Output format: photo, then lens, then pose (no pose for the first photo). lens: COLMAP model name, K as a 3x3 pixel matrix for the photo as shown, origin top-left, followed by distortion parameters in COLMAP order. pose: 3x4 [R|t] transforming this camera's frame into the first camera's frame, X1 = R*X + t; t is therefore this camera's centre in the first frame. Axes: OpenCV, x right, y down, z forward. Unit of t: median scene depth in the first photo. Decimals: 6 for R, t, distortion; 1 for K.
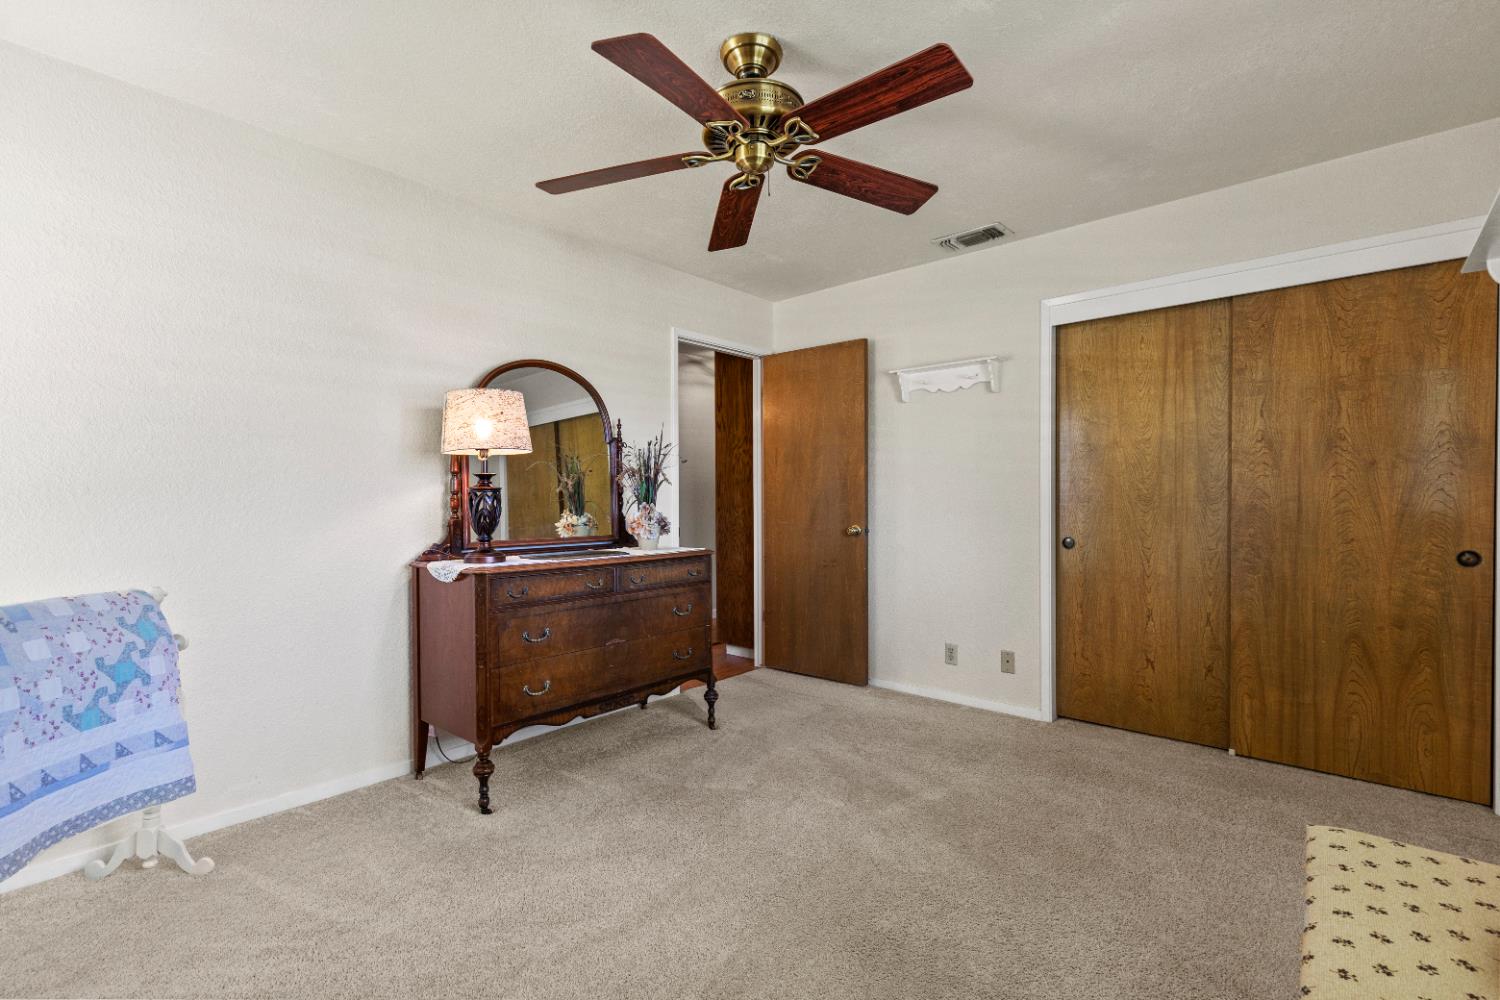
lens RADIAL K [[681.8, 0, 759.6], [0, 681.8, 503.9], [0, 0, 1]] dist [0.005748, 0.000337]
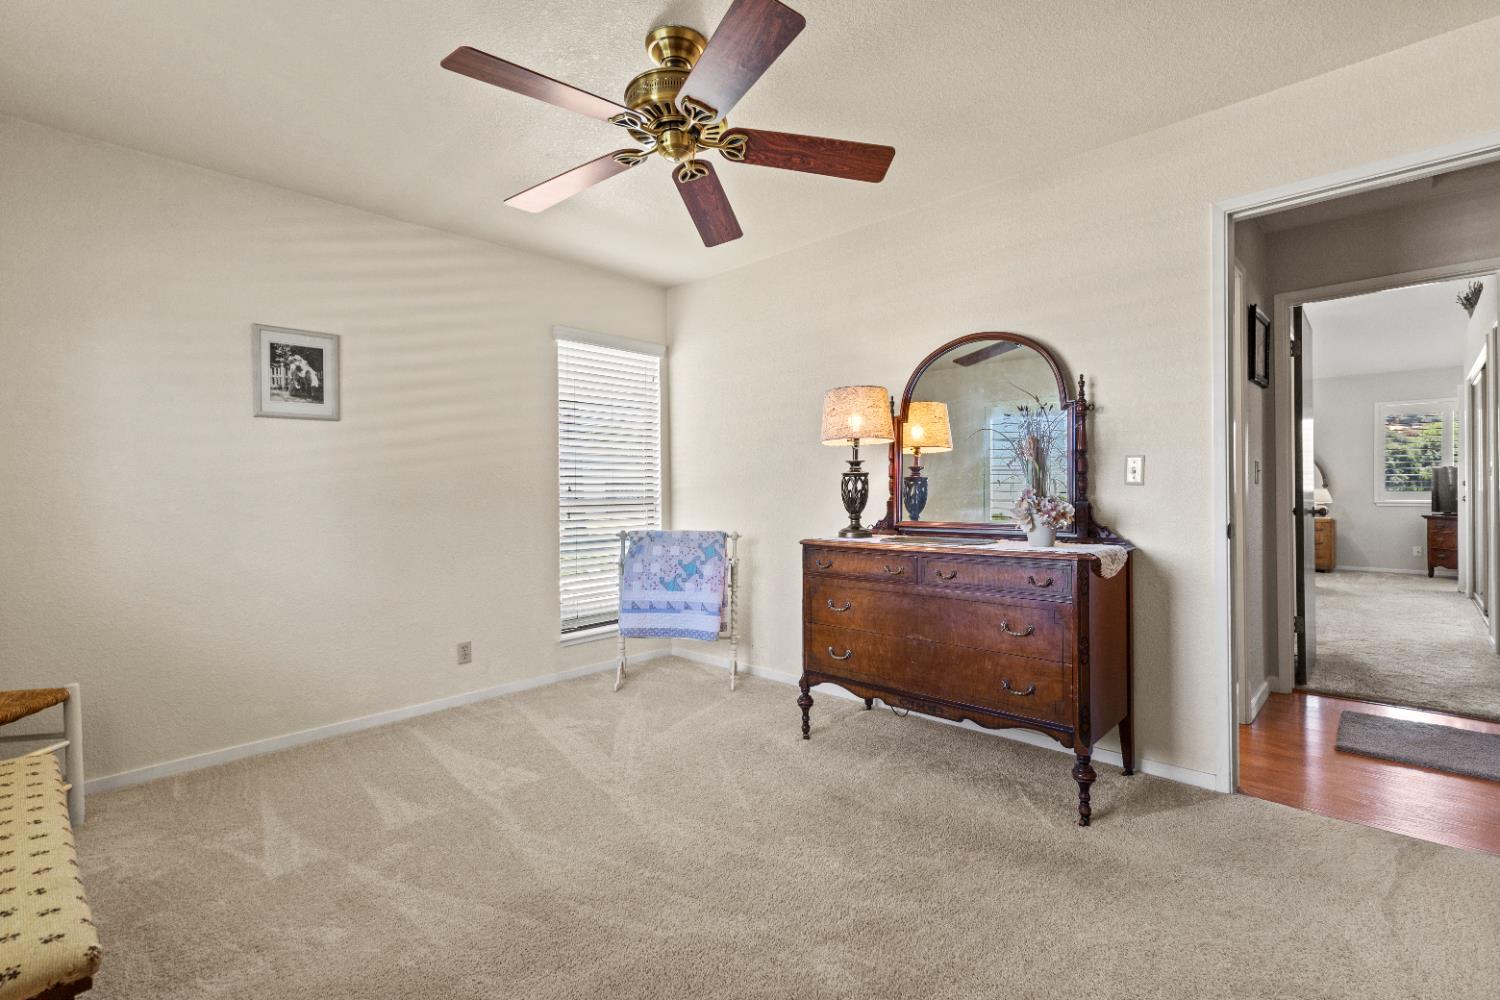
lens RADIAL K [[676.6, 0, 749.1], [0, 676.6, 484.9], [0, 0, 1]] dist [0.000843, 0.000215]
pose [[-0.047386, -0.000282, -0.998877, 0.747421], [0.006738, 0.999977, -0.000602, -0.003611], [0.998854, -0.006759, -0.047383, 0.870363]]
